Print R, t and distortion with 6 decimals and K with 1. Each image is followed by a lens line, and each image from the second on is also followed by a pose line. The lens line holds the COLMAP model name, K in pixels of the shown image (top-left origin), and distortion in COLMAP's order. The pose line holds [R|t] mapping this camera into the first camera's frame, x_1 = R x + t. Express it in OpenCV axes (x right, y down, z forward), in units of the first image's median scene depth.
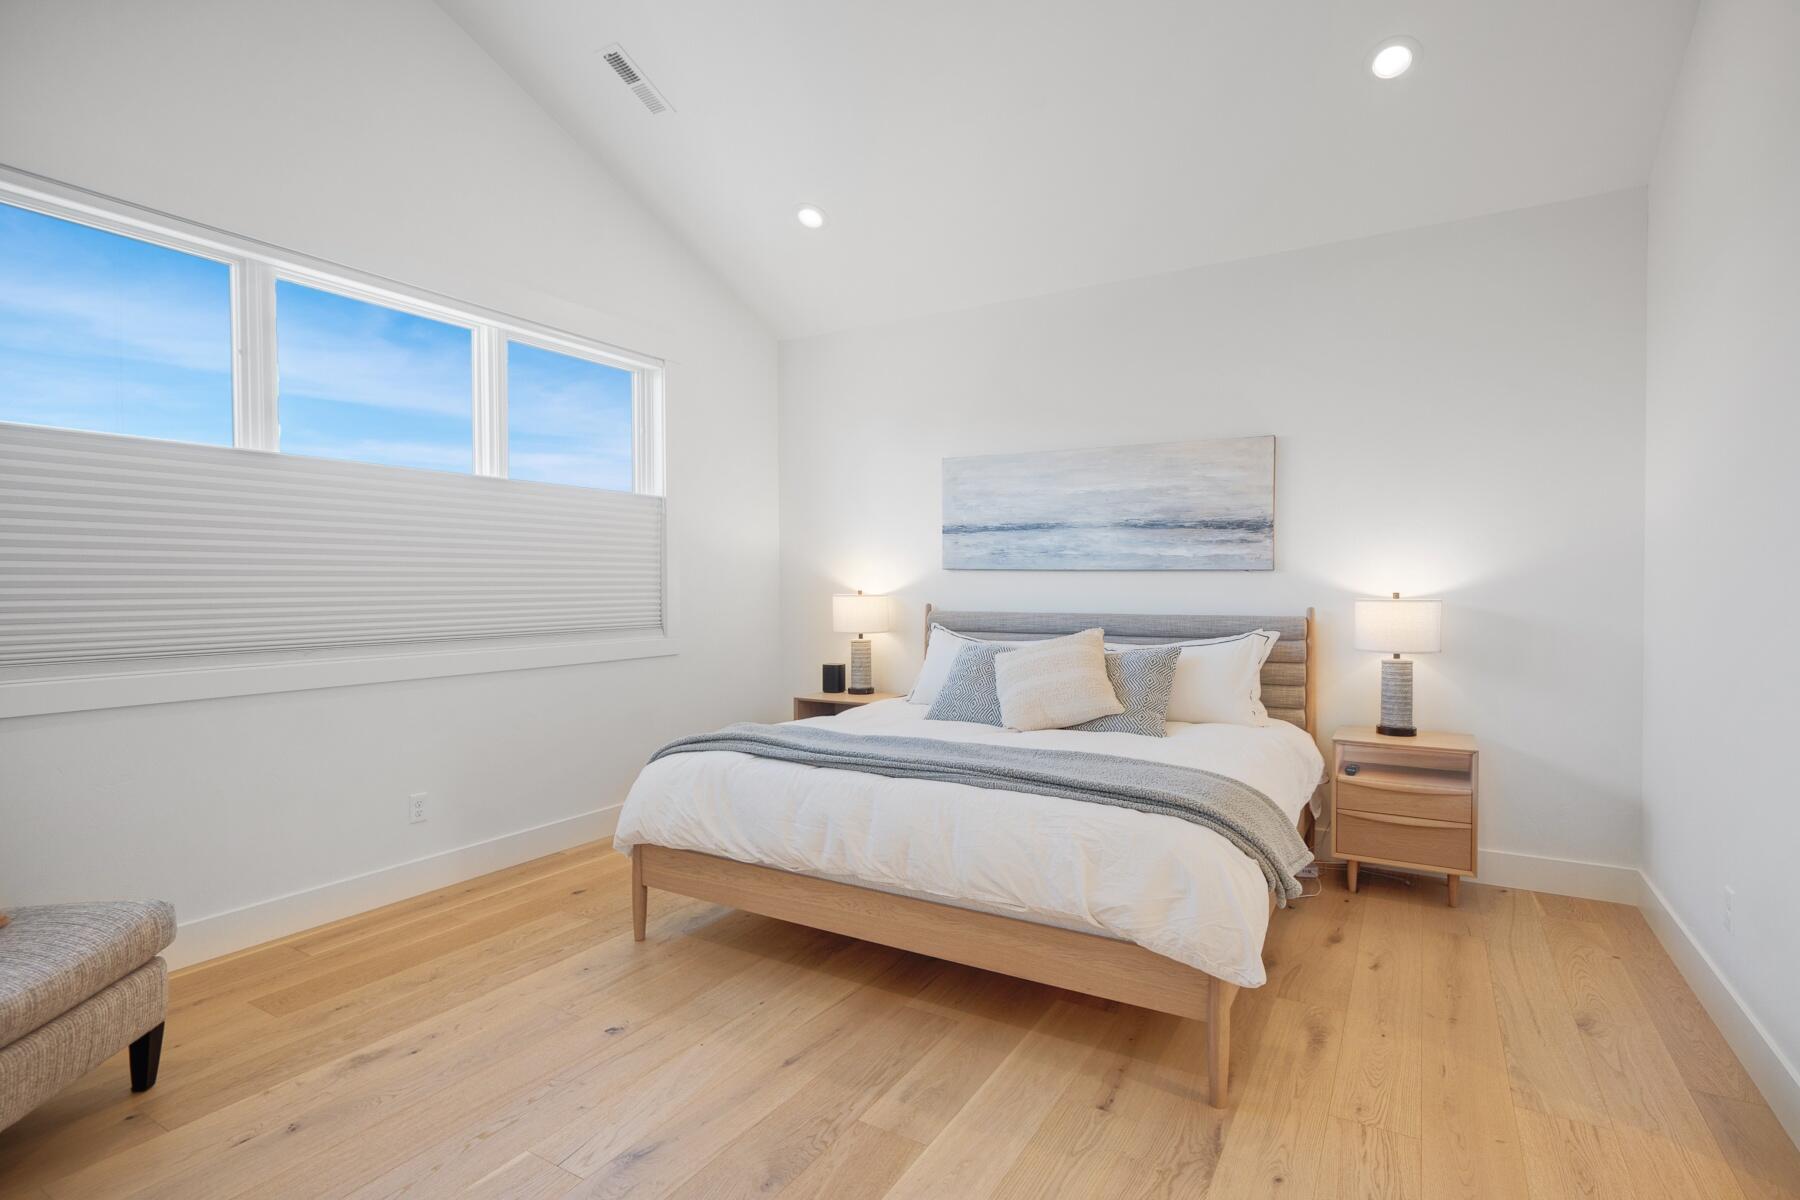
lens RADIAL K [[871.5, 0, 899.5], [0, 871.5, 599.7], [0, 0, 1]] dist [-0.005967, 0.000951]
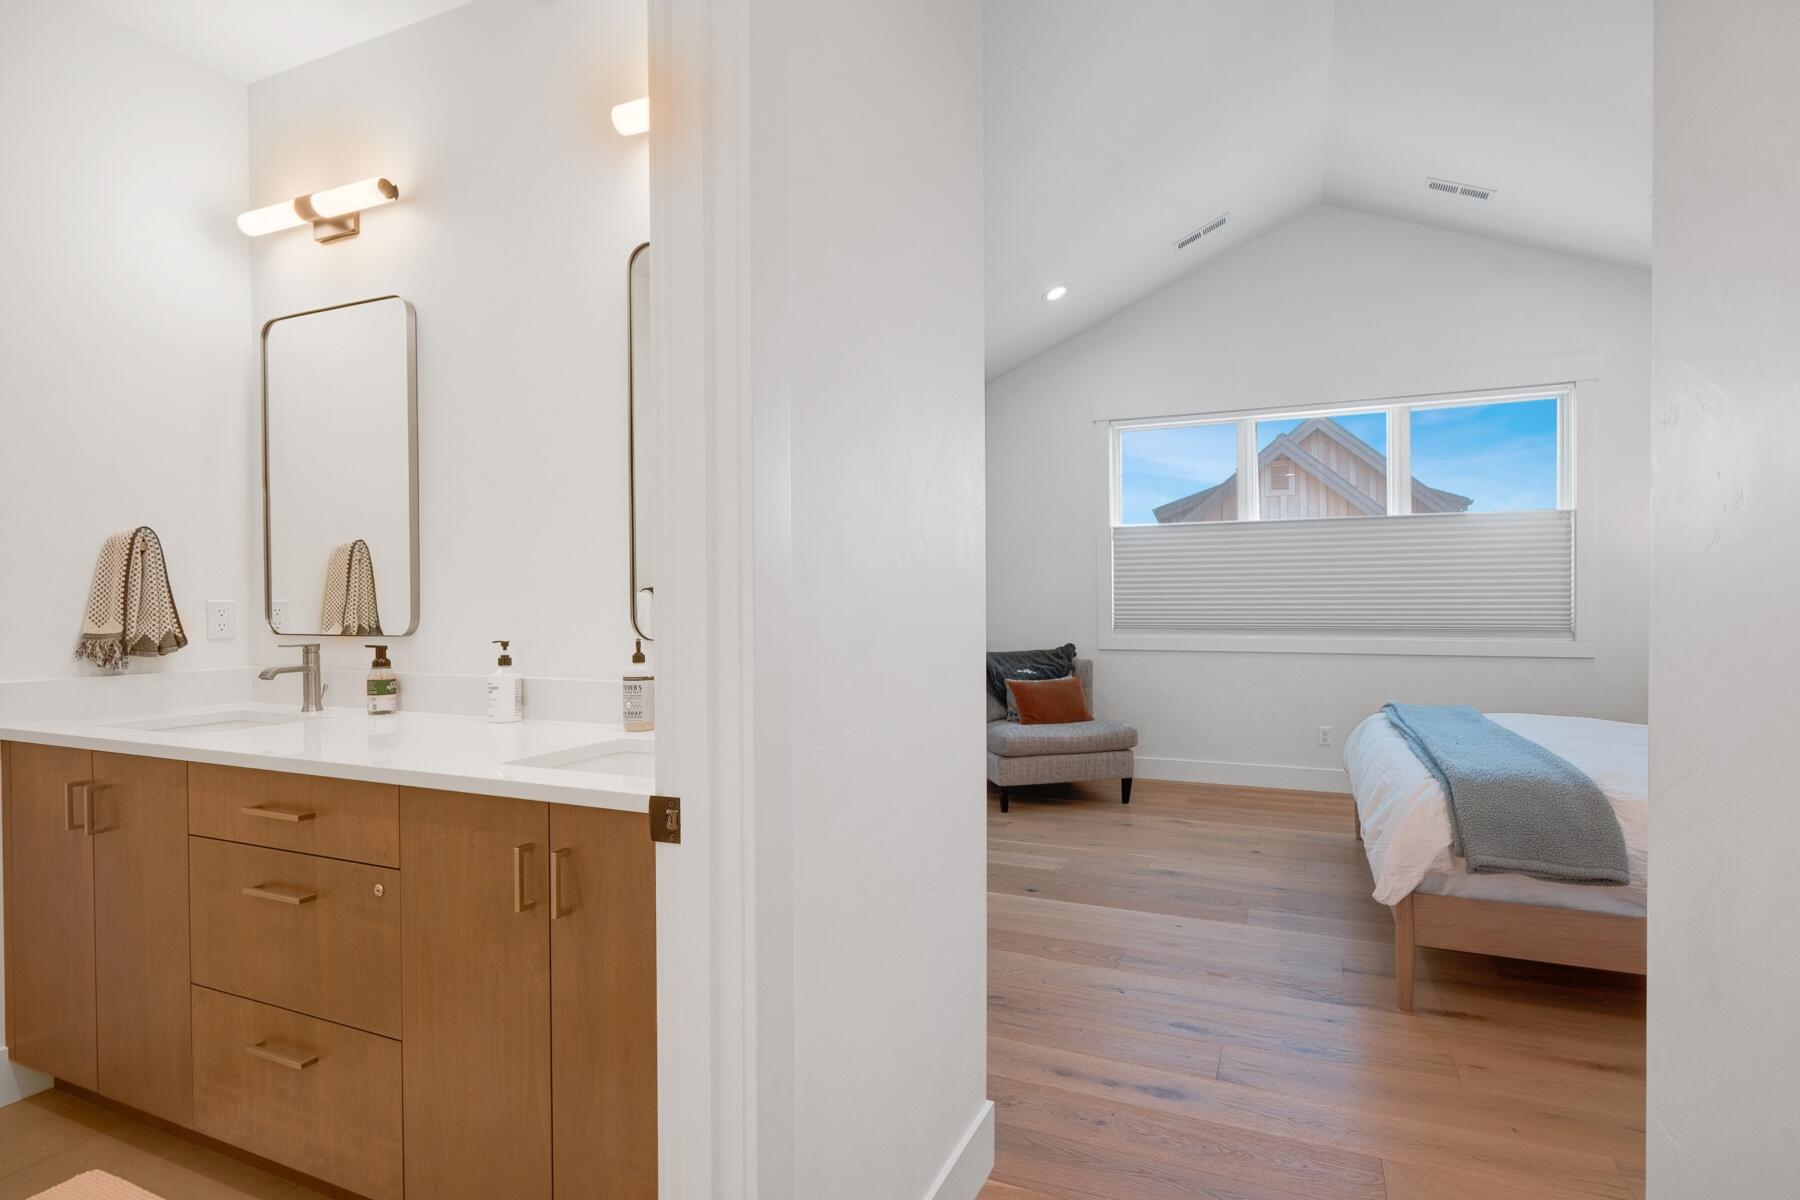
lens RADIAL K [[871.5, 0, 937.5], [0, 871.5, 605.3], [0, 0, 1]] dist [-0.005967, 0.000951]
pose [[0.114803, 0.000155, -0.993388, 1.307311], [-0.018448, 0.999828, -0.001976, 0.029612], [0.993217, 0.018553, 0.114786, 0.179407]]
